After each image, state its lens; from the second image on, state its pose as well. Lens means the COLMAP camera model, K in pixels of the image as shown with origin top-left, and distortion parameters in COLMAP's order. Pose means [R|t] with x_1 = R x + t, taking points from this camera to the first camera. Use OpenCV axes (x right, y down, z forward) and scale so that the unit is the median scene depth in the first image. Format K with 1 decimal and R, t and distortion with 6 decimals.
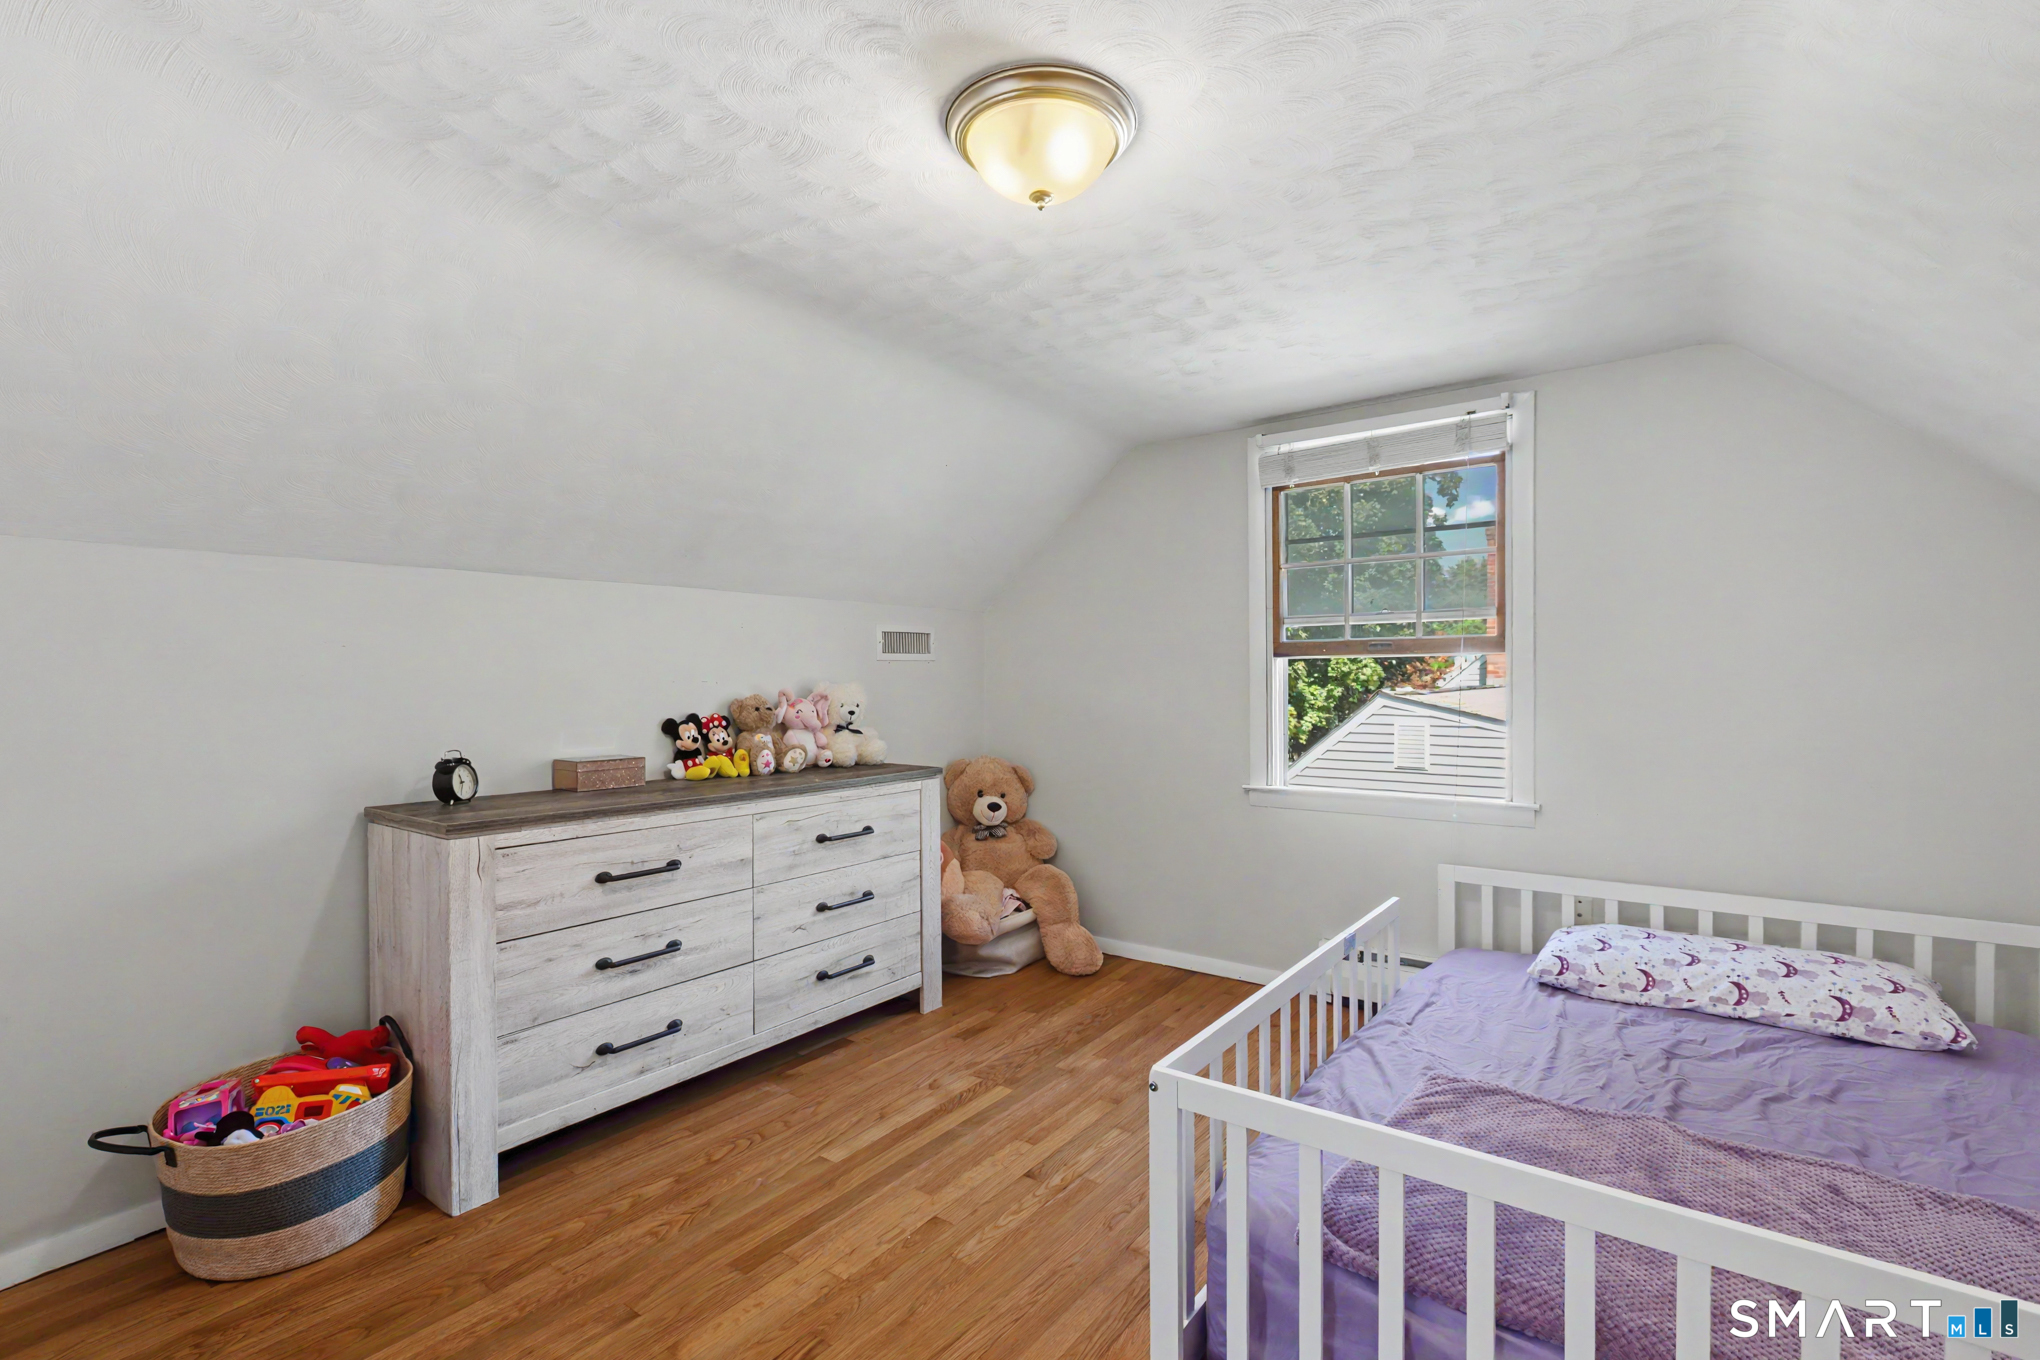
lens RADIAL K [[946.7, 0, 1030.3], [0, 946.7, 689.0], [0, 0, 1]] dist [0.000562, -0.000528]
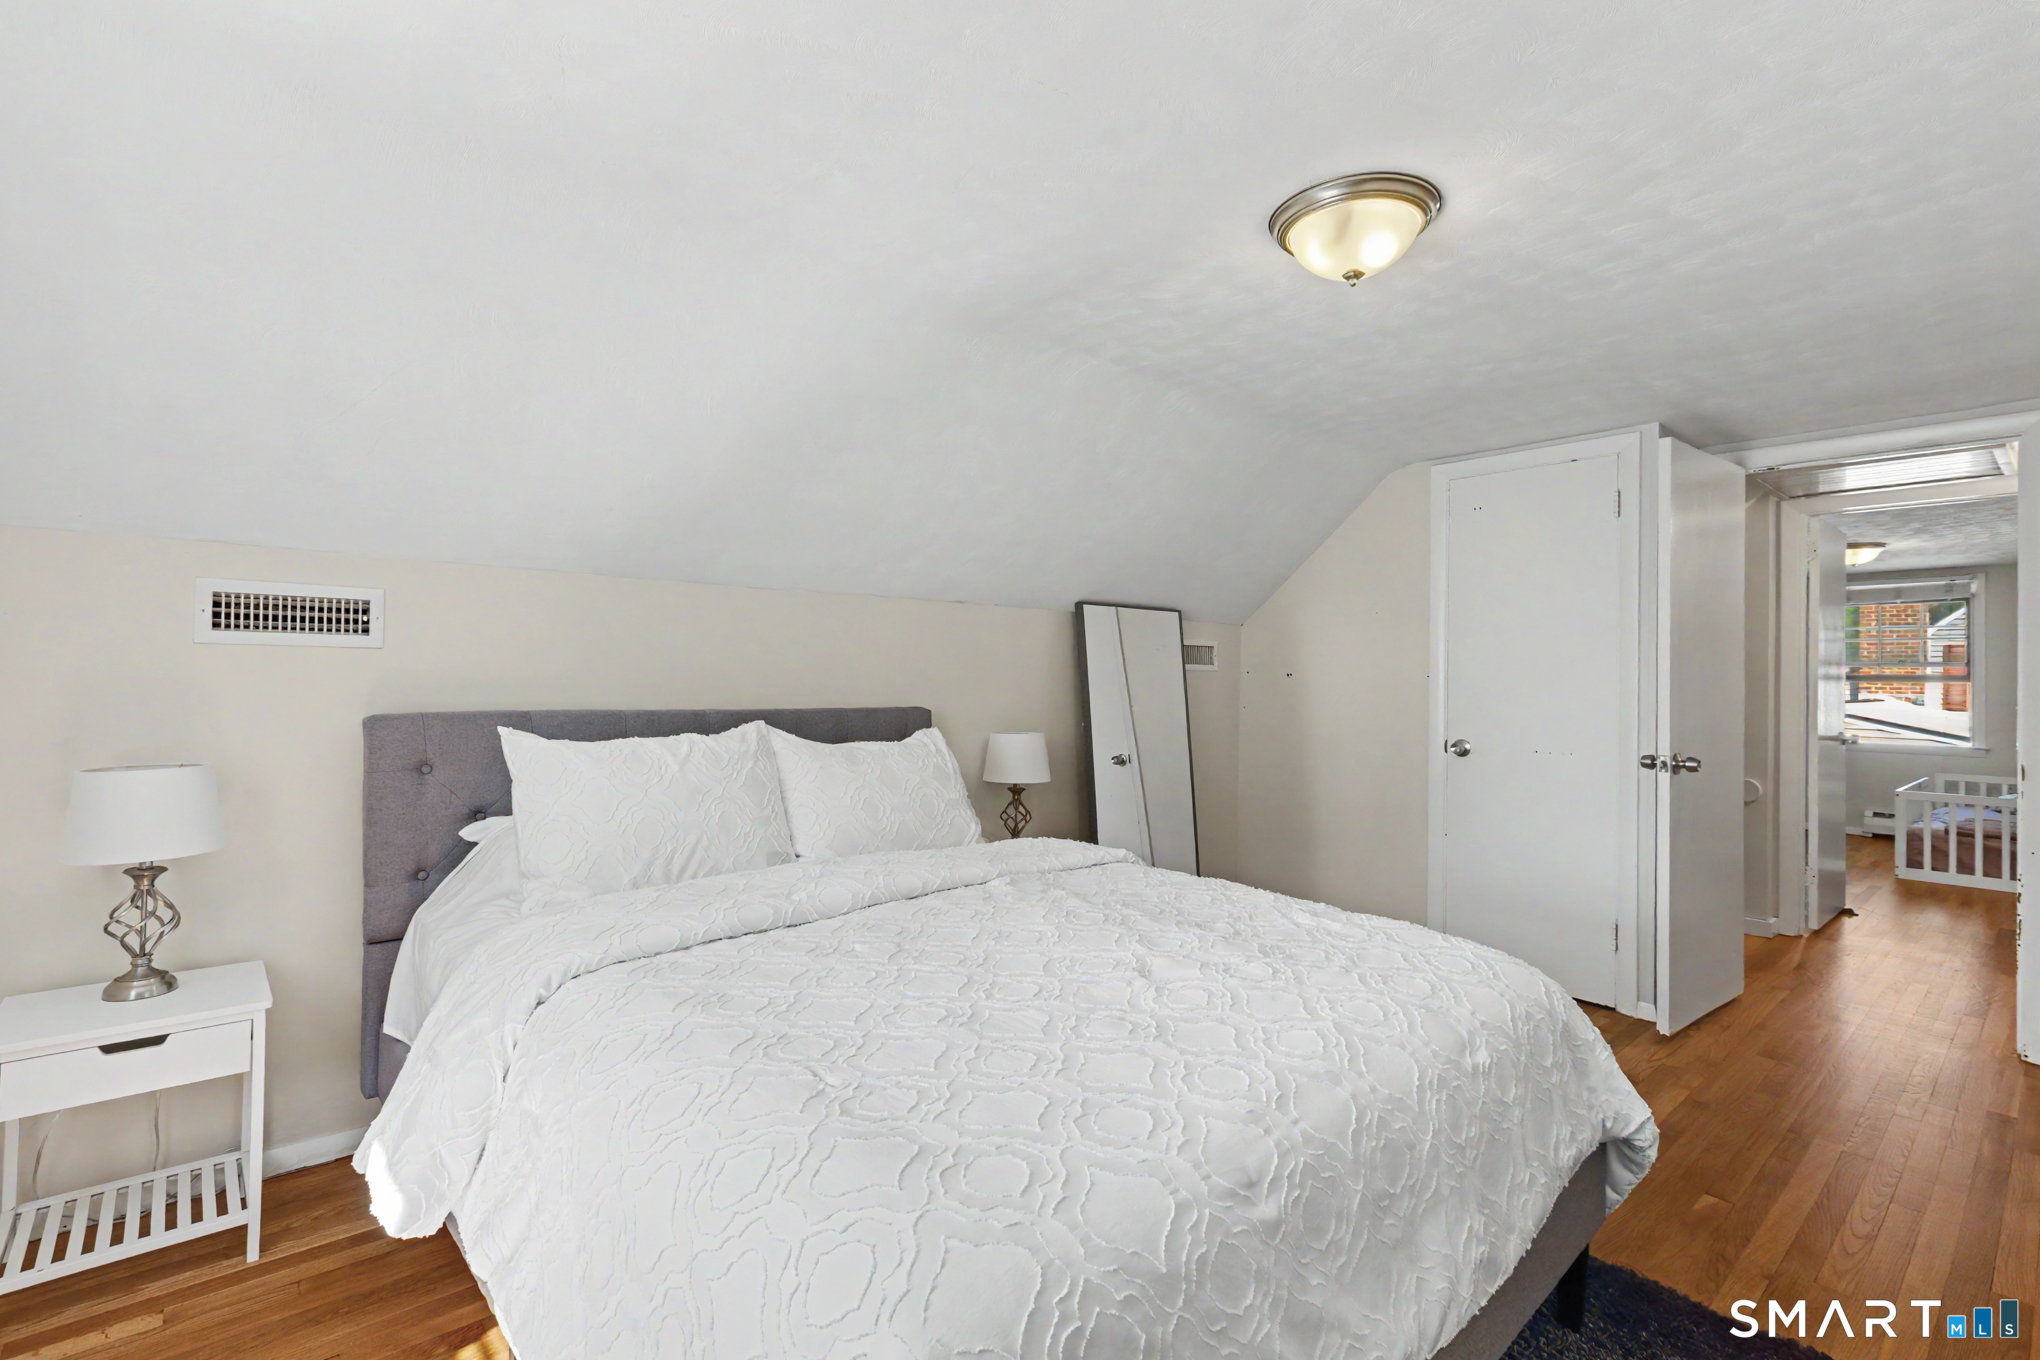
lens RADIAL K [[912.5, 0, 1016.5], [0, 912.5, 675.3], [0, 0, 1]] dist [0.001300, 0.000209]
pose [[0.973988, 0.012258, -0.226266, -1.479396], [-0.017312, 0.999643, -0.020367, 0.036503], [0.225935, 0.023754, 0.973853, -2.002192]]
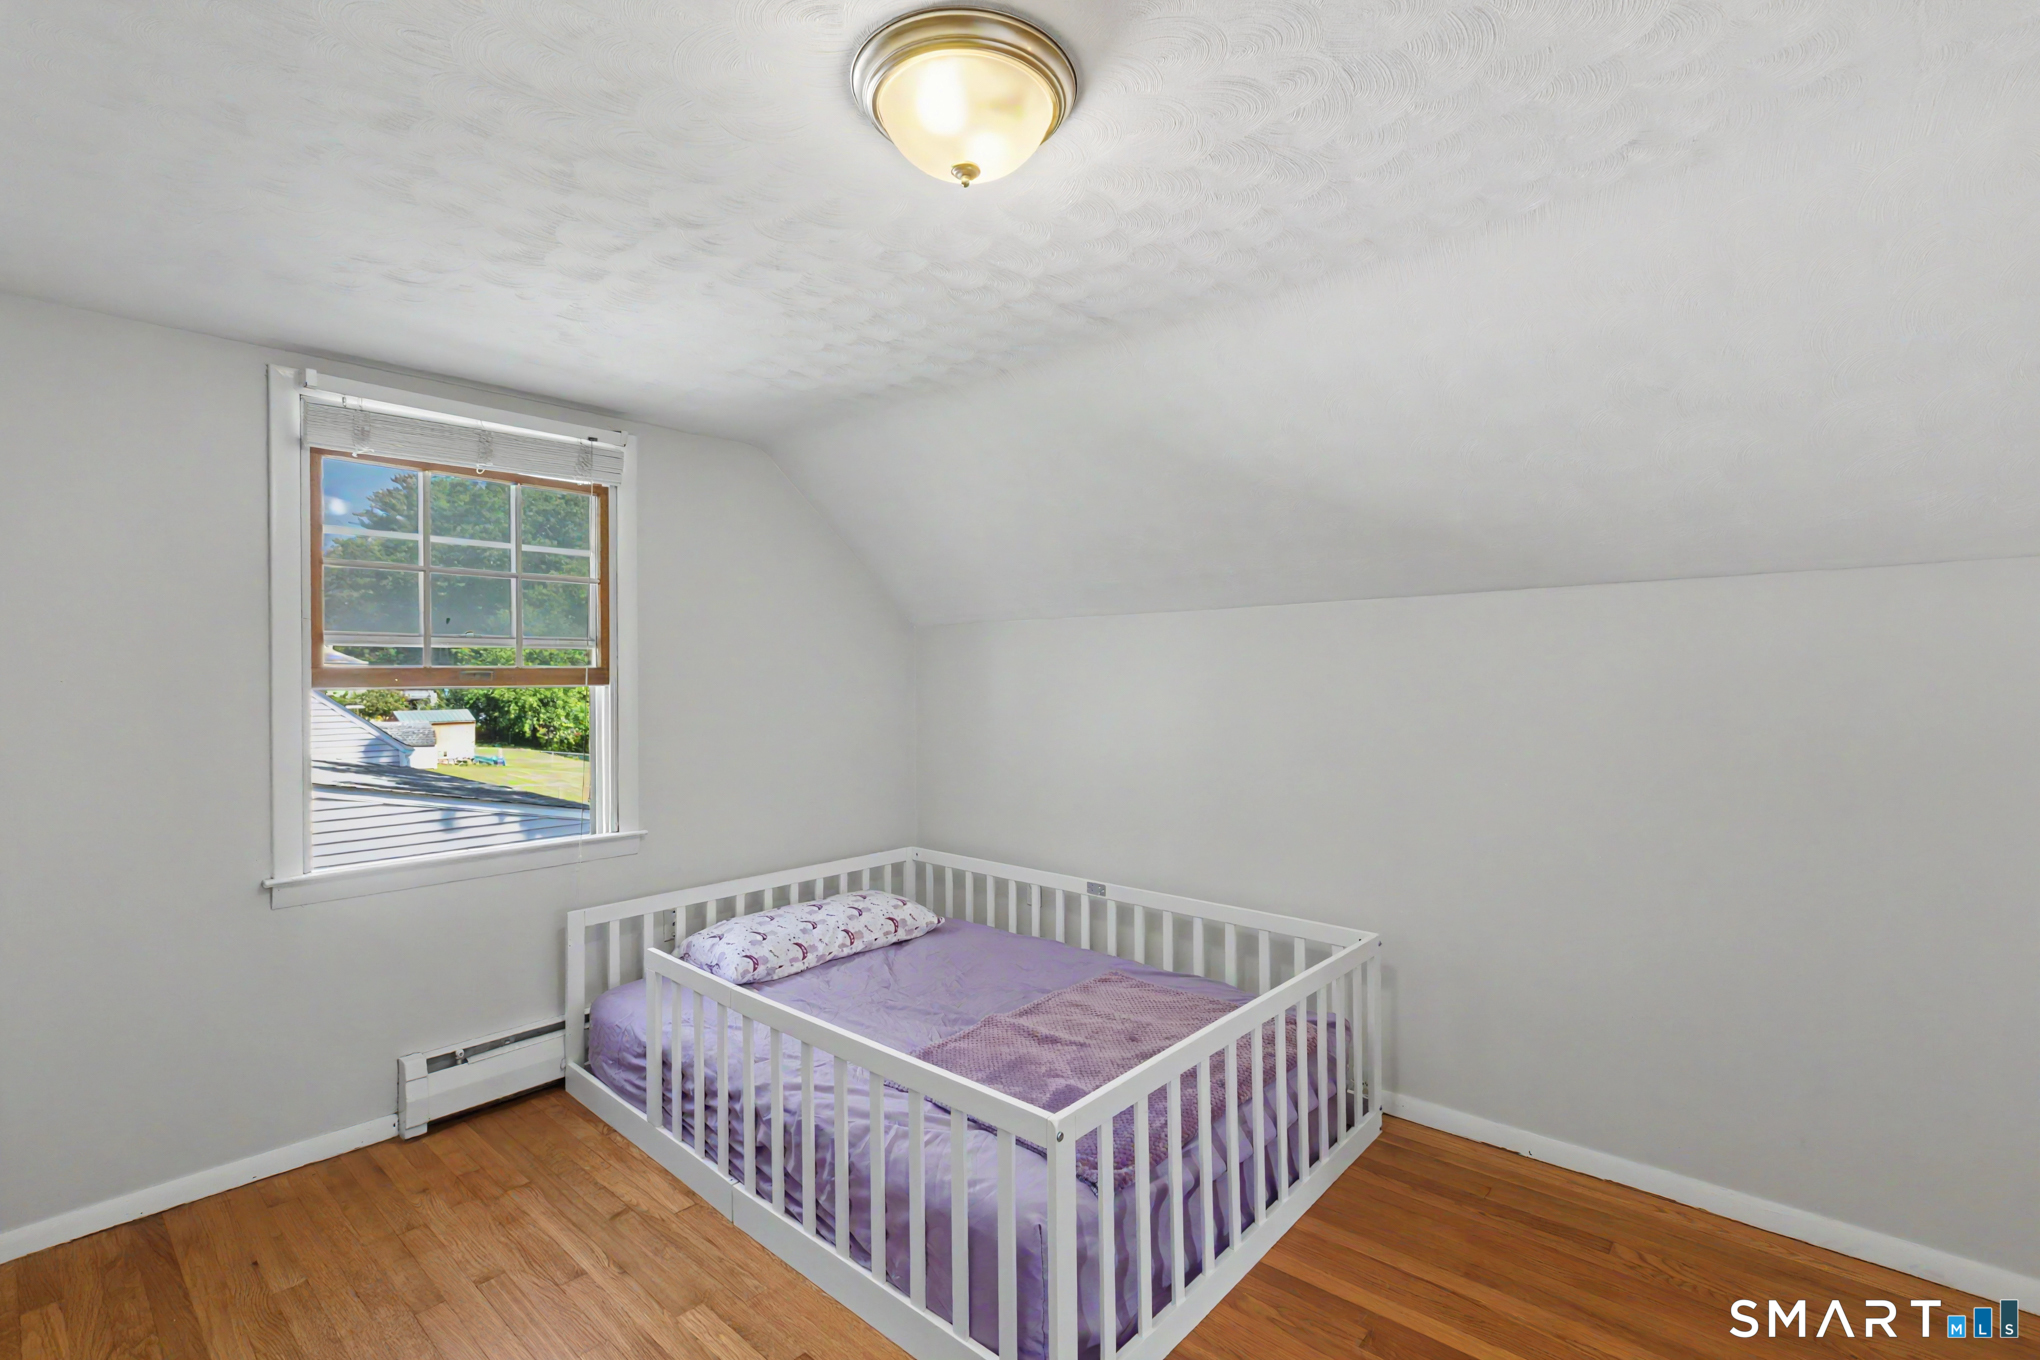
lens RADIAL K [[926.3, 0, 1010.0], [0, 926.3, 671.7], [0, 0, 1]] dist [0.002653, -0.000530]
pose [[0.090397, 0.008271, 0.995871, -0.507320], [0.017204, 0.999803, -0.009866, -0.040545], [-0.995757, 0.018025, 0.090237, 0.562670]]
